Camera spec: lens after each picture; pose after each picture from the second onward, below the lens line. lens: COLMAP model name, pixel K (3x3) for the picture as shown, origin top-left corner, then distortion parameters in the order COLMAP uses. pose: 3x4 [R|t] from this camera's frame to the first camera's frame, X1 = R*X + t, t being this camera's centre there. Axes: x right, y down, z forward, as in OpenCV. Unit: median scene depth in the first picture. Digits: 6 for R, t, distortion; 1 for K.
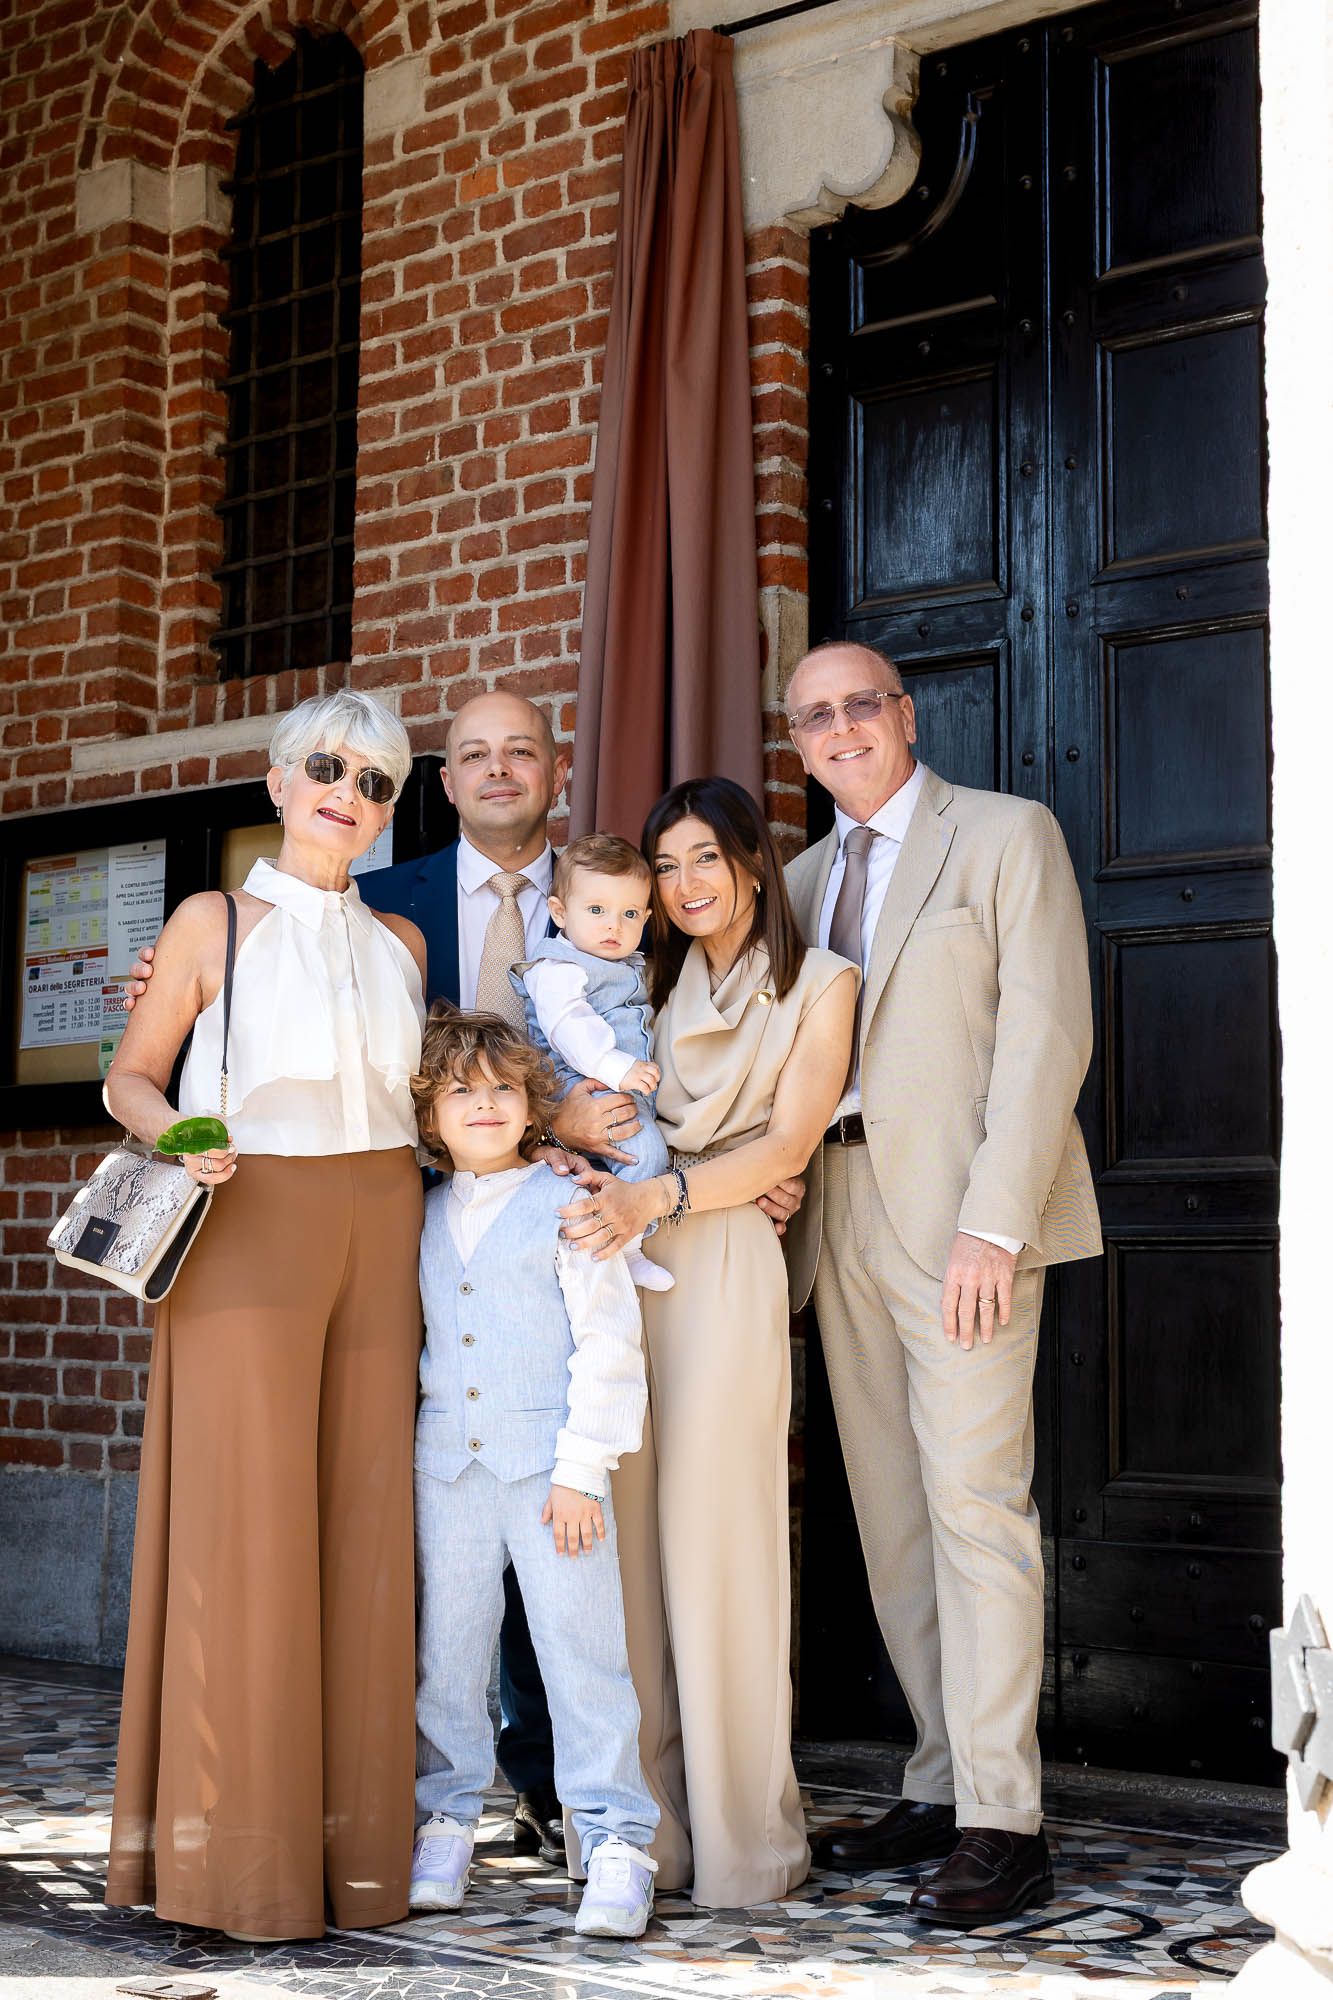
lens RADIAL K [[3090.6, 0, 703.6], [0, 3090.6, 996.7], [0, 0, 1]] dist [0.007051, 0.021460]
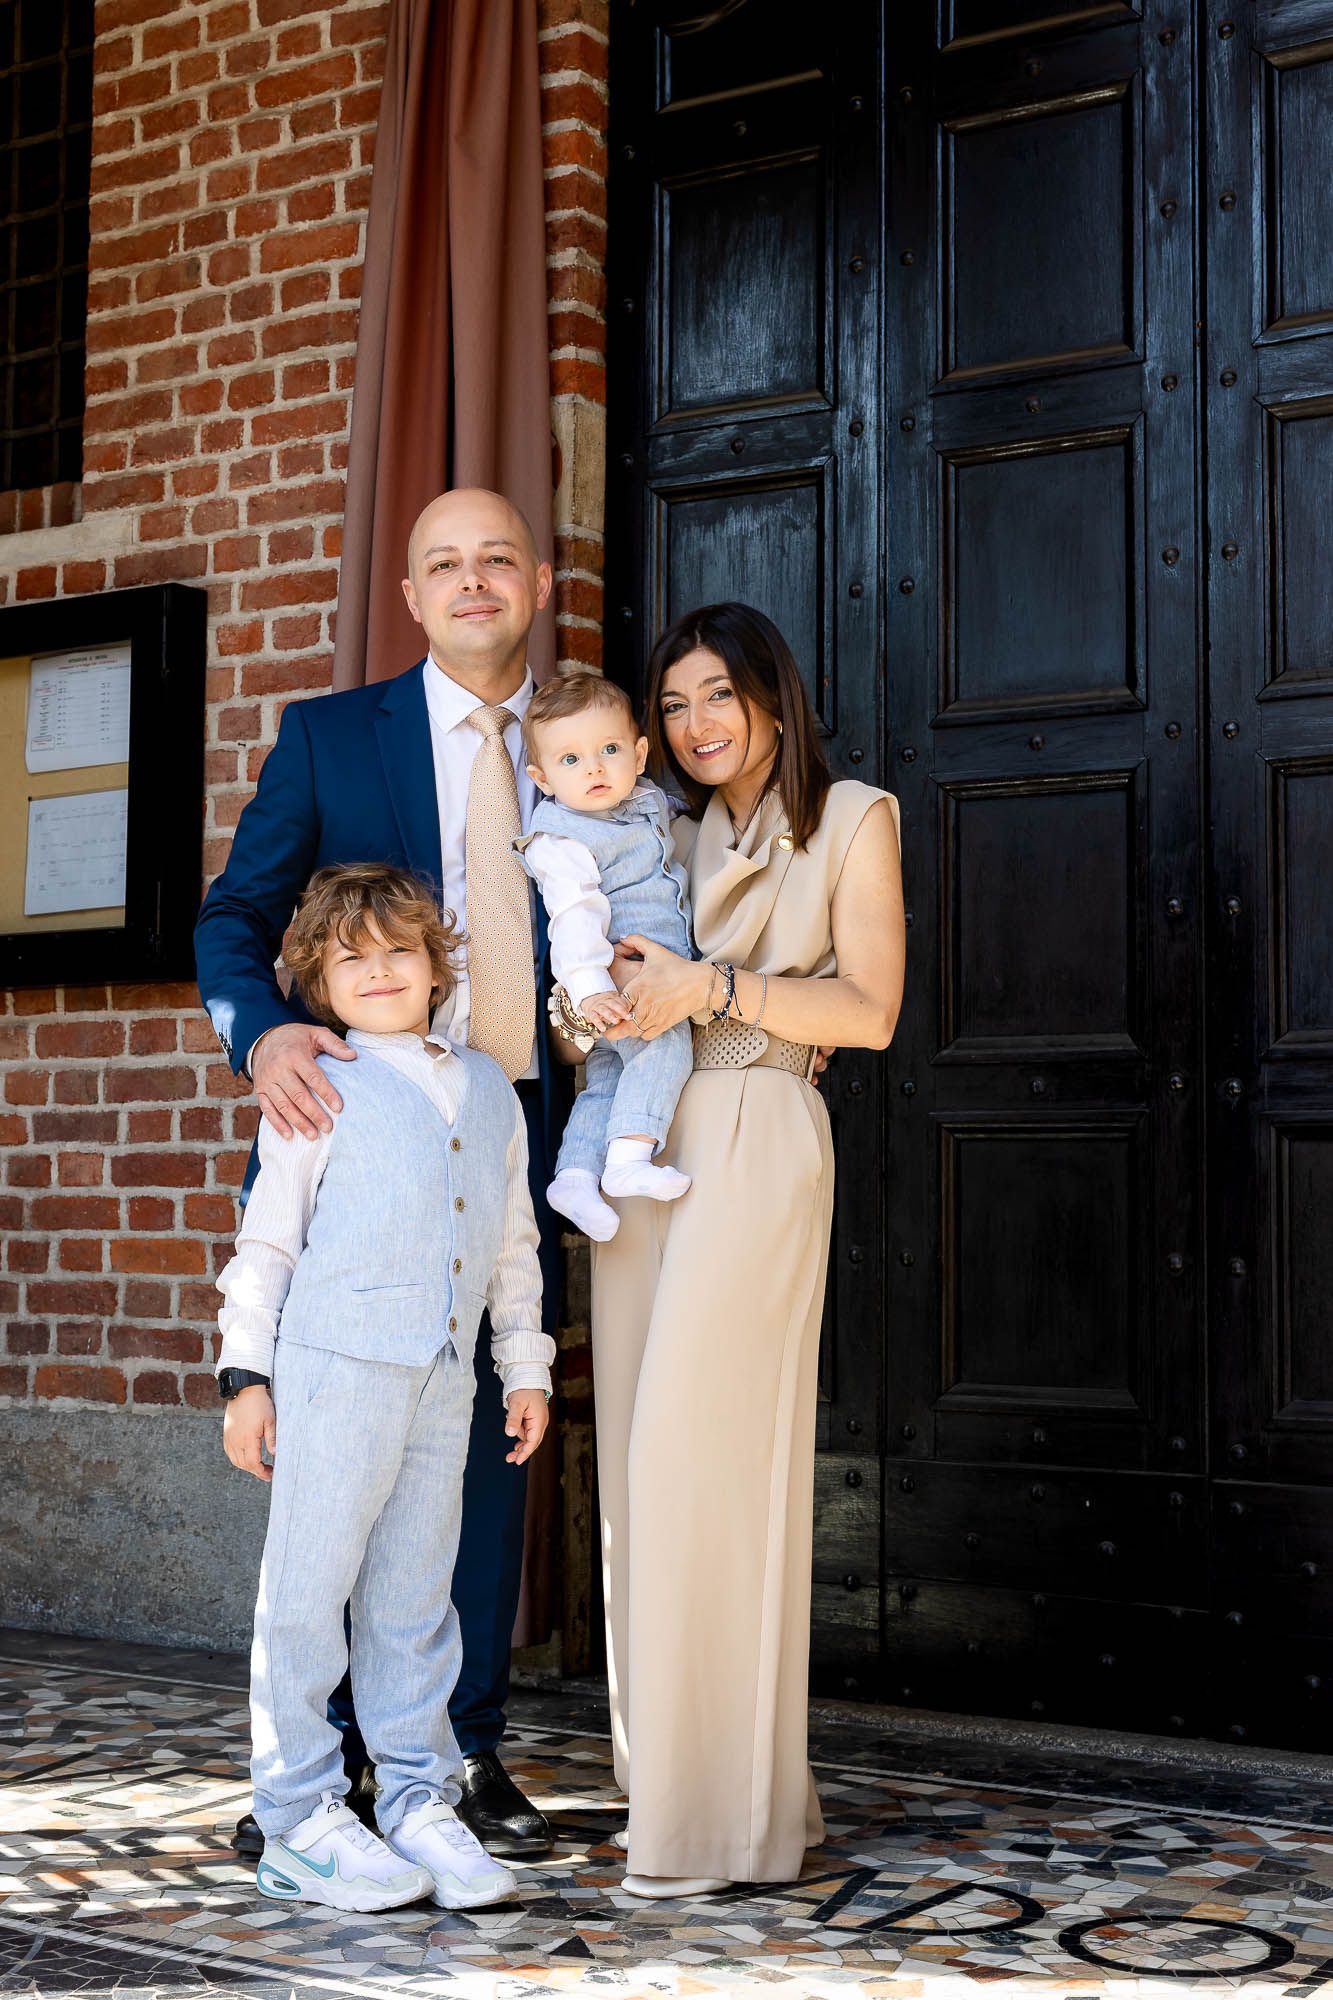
lens RADIAL K [[3090.6, 0, 703.6], [0, 3090.6, 996.7], [0, 0, 1]] dist [0.007051, 0.021460]
pose [[0.995552, 0.005342, 0.094063, -0.021224], [-0.008435, 0.999435, 0.032523, 0.011158], [-0.093836, -0.033171, 0.995035, 0.104333]]
